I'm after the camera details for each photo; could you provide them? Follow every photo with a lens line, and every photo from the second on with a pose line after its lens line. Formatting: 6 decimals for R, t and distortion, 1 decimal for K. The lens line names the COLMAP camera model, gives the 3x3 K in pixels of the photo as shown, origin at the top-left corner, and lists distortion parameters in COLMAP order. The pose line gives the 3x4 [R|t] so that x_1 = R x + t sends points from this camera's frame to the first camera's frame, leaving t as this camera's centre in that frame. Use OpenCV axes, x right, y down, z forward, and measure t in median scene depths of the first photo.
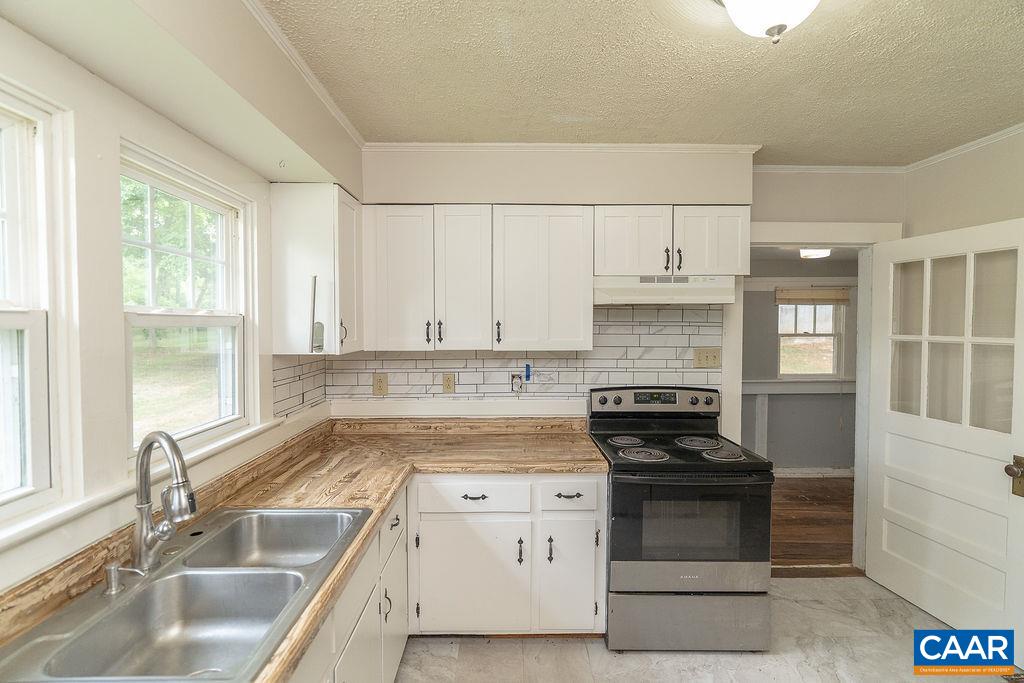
lens RADIAL K [[461.7, 0, 511.5], [0, 461.7, 336.9], [0, 0, 1]] dist [-0.001617, 0.000431]
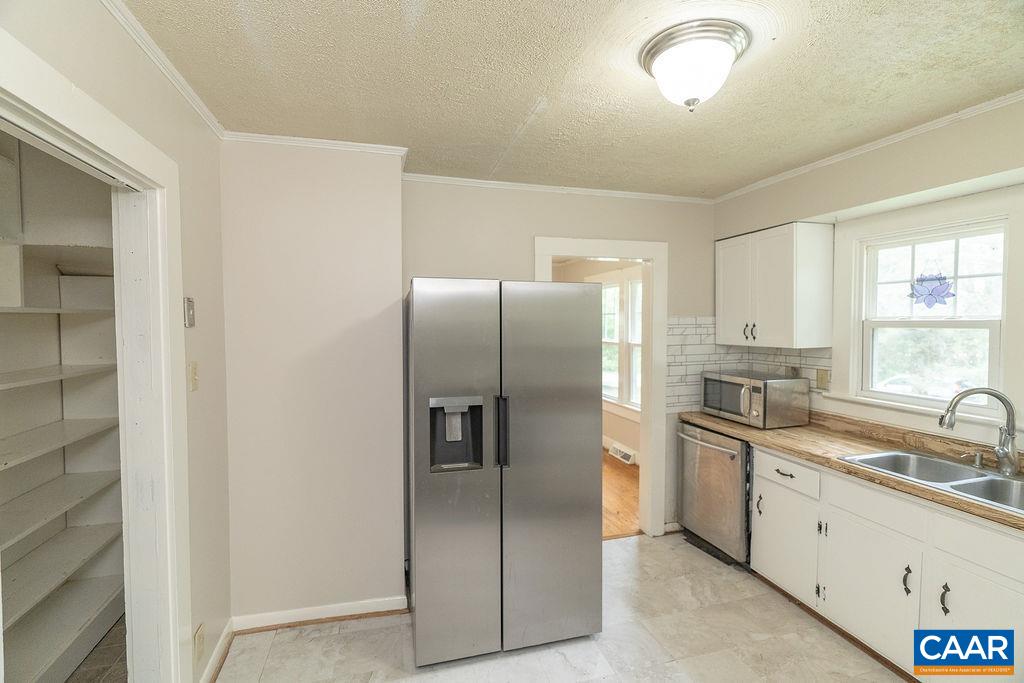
lens RADIAL K [[461.7, 0, 511.5], [0, 461.7, 336.9], [0, 0, 1]] dist [-0.001617, 0.000431]
pose [[-0.962716, 0.008508, -0.270382, 0.779440], [-0.007025, 0.998382, 0.056428, -0.042402], [0.270425, 0.056223, -0.961098, 1.171839]]
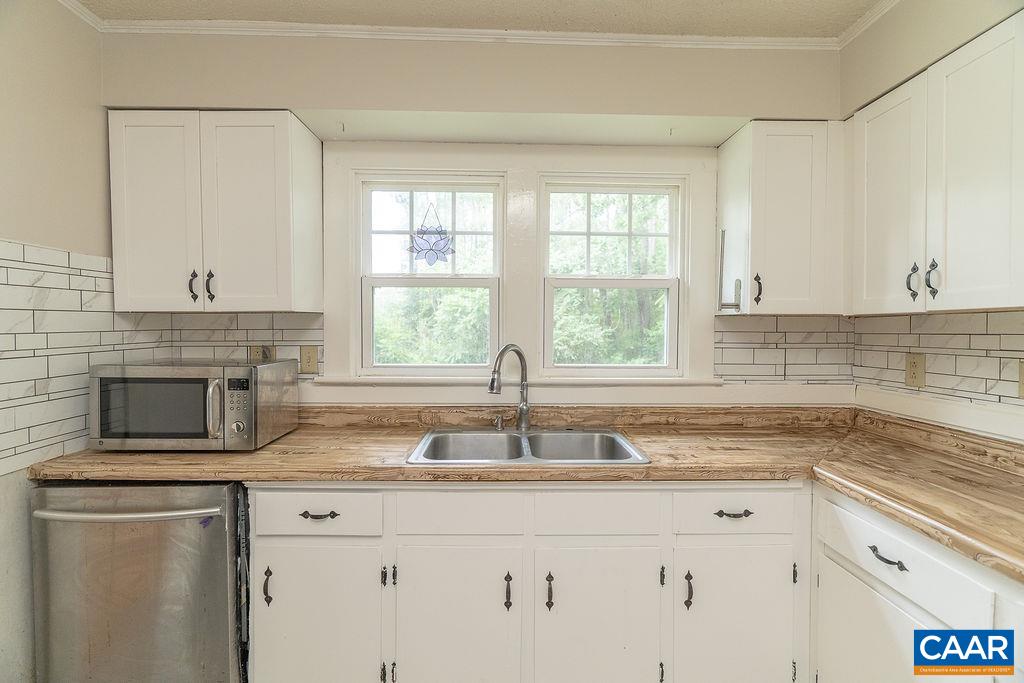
lens RADIAL K [[461.7, 0, 511.5], [0, 461.7, 336.9], [0, 0, 1]] dist [-0.001617, 0.000431]
pose [[0.008435, 0.021731, -0.999728, 0.488947], [-0.029985, 0.999320, 0.021469, 0.074253], [0.999515, 0.029796, 0.009081, 0.522400]]
